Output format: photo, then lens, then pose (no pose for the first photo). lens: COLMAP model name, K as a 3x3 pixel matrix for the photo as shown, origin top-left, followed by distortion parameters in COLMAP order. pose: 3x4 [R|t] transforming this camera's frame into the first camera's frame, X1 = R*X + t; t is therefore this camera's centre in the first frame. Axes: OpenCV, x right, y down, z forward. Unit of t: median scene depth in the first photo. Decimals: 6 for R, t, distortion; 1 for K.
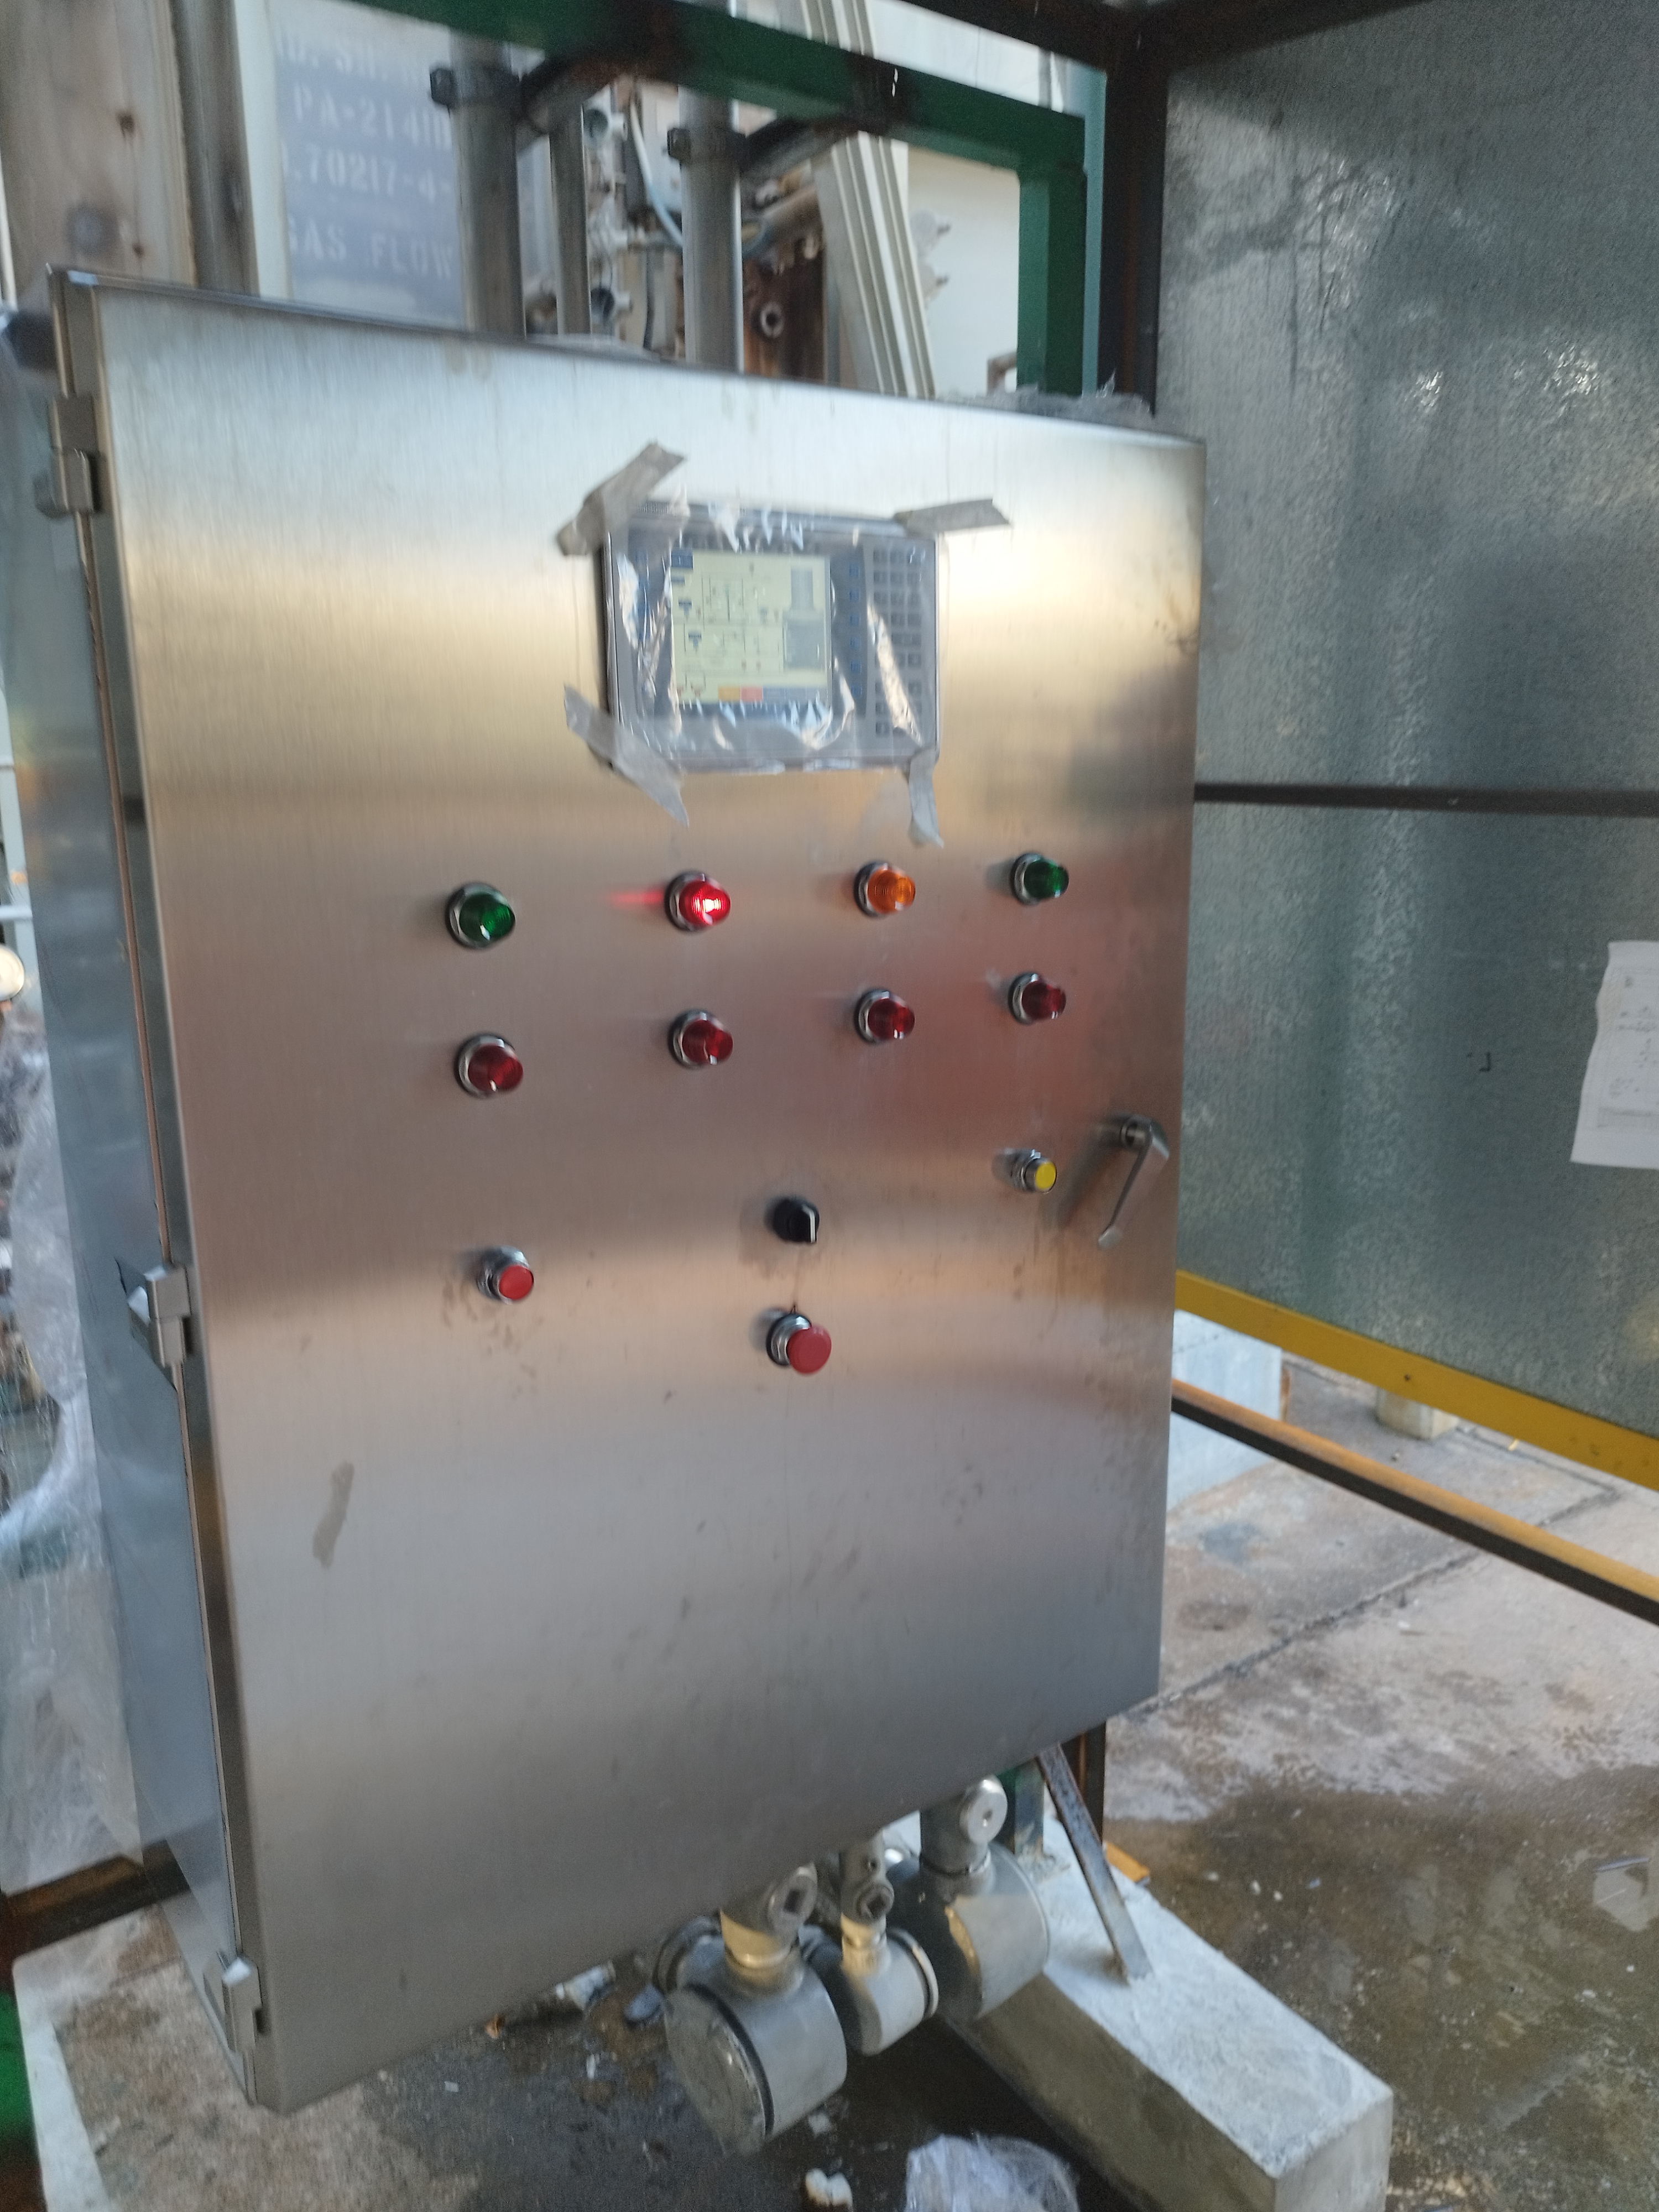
lens RADIAL K [[1596.7, 0, 828.7], [0, 1596.7, 1098.6], [0, 0, 1]] dist [-0.003114, -0.004653]
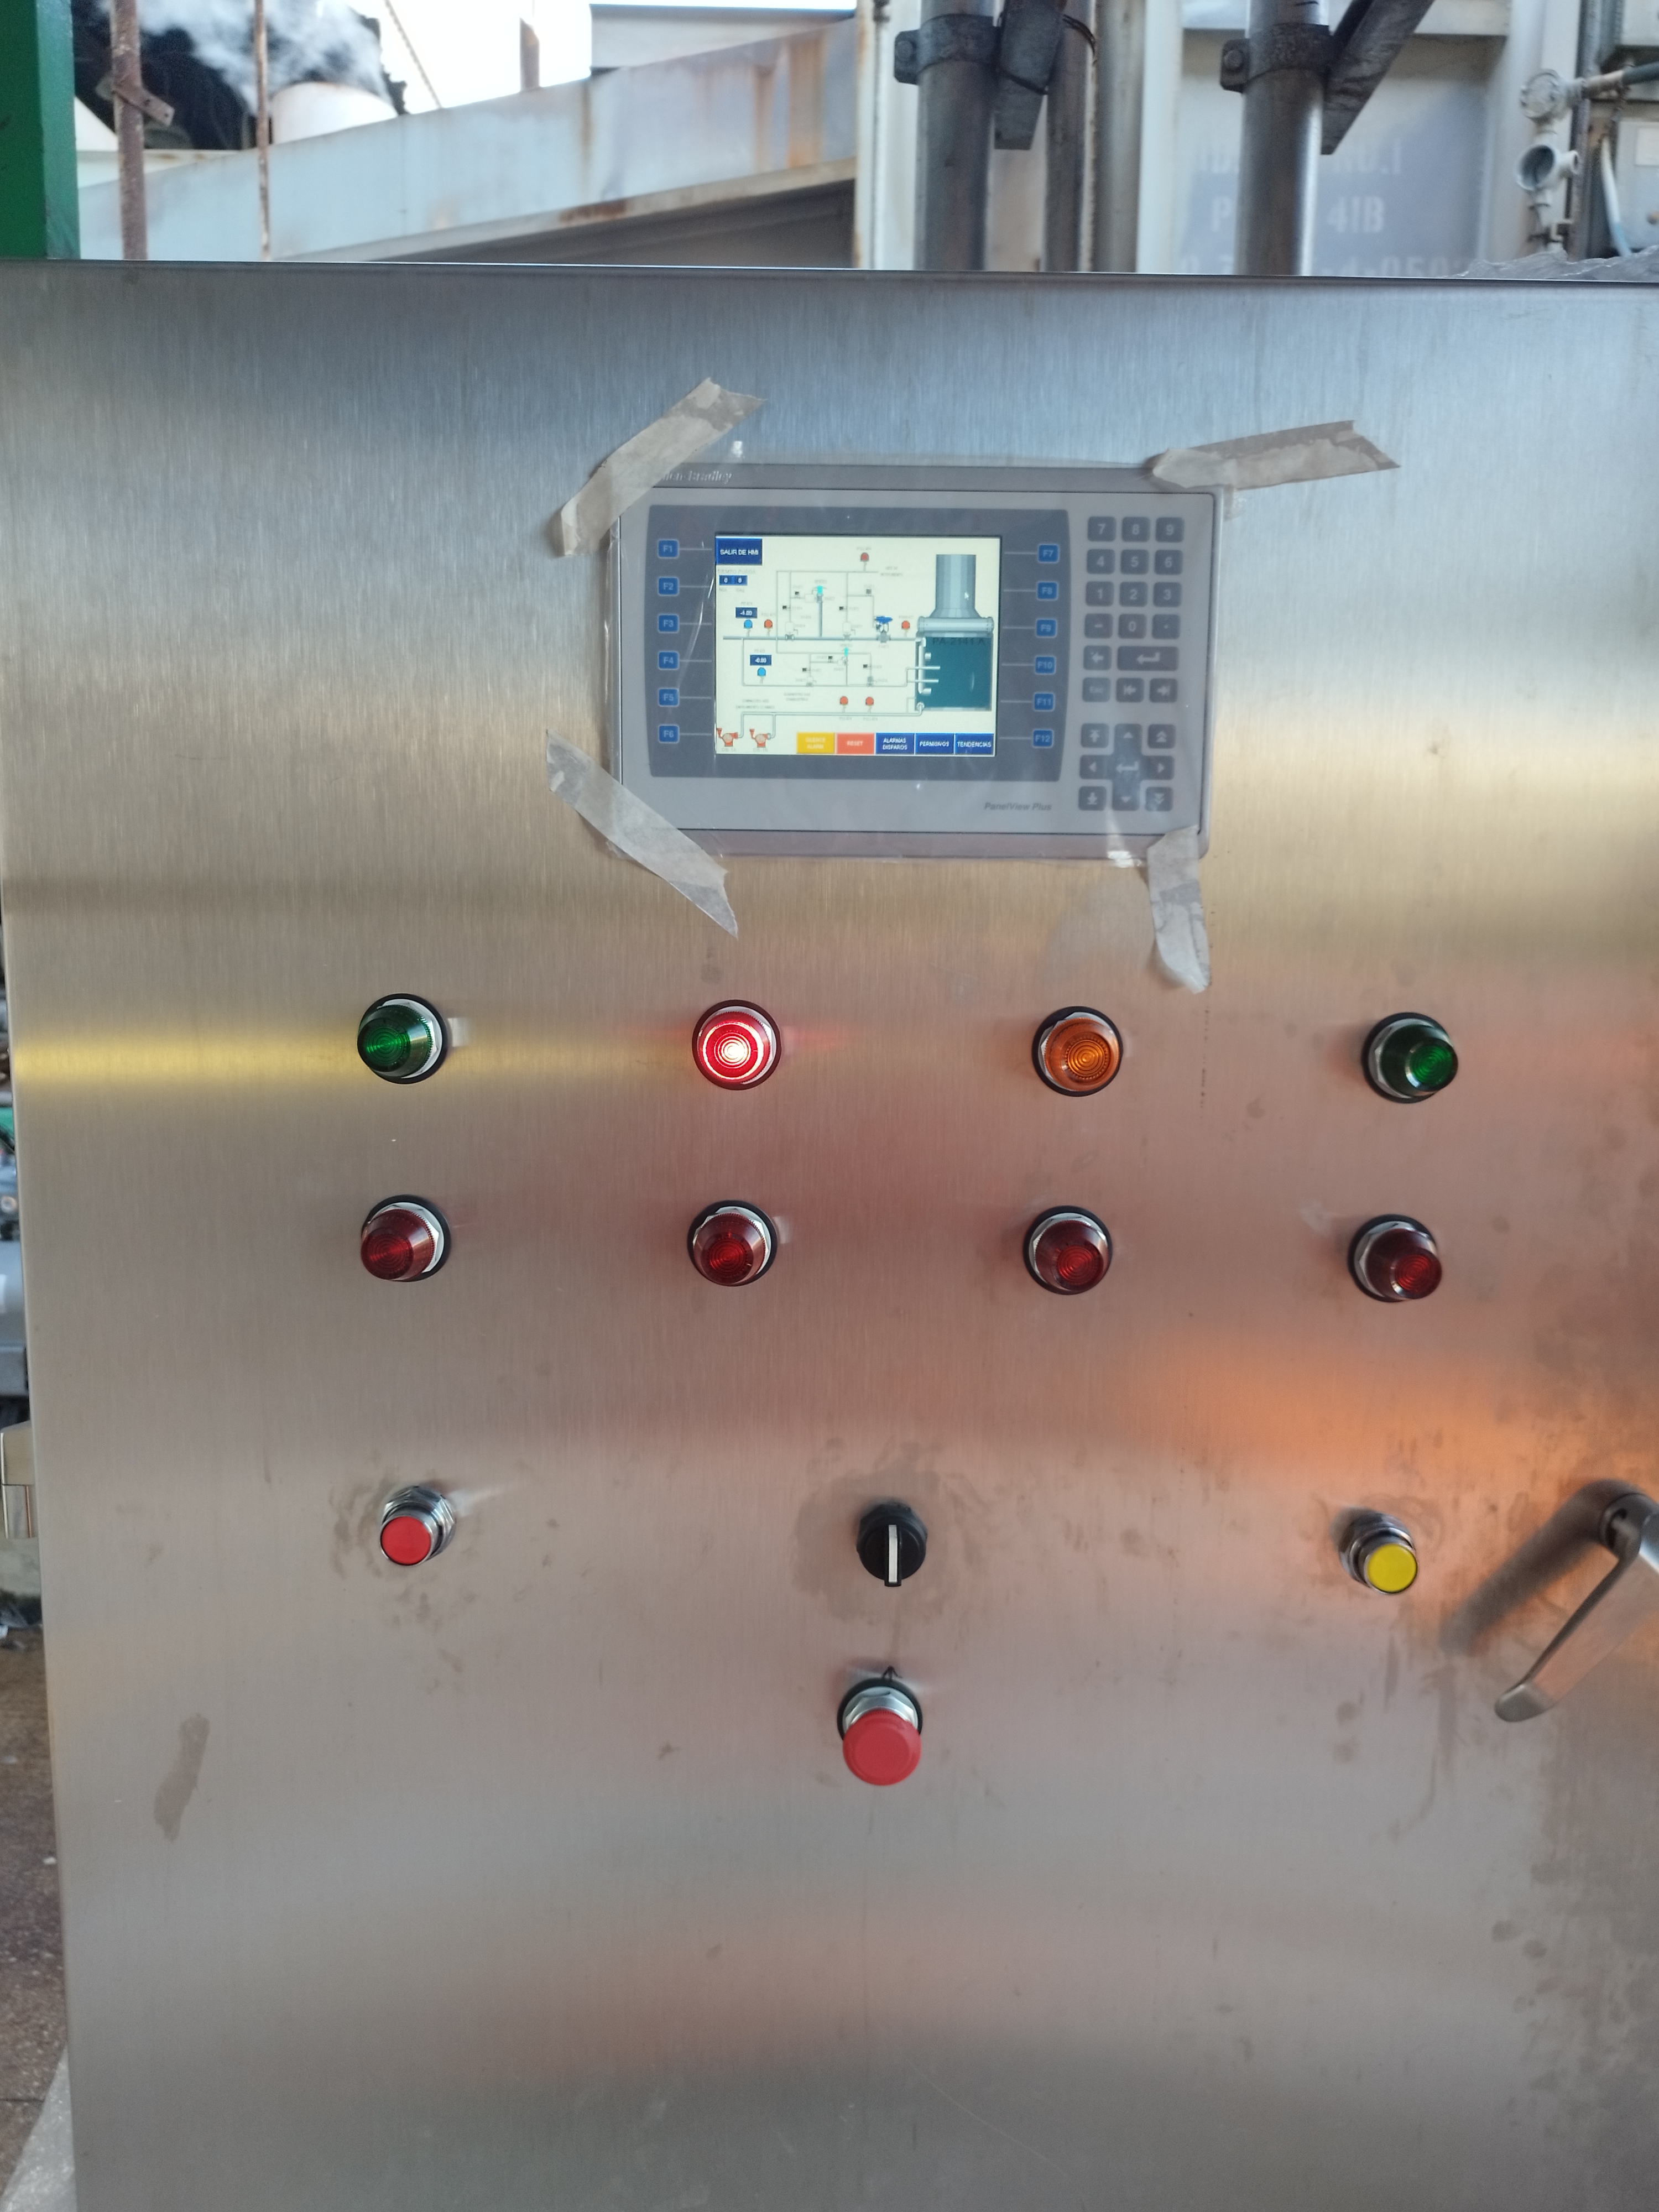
lens RADIAL K [[1596.7, 0, 828.7], [0, 1596.7, 1098.6], [0, 0, 1]] dist [-0.003114, -0.004653]
pose [[0.809817, 0.101736, -0.577794, 0.342381], [-0.147186, 0.988584, -0.032225, -0.084440], [0.567920, 0.111140, 0.815546, 0.468408]]
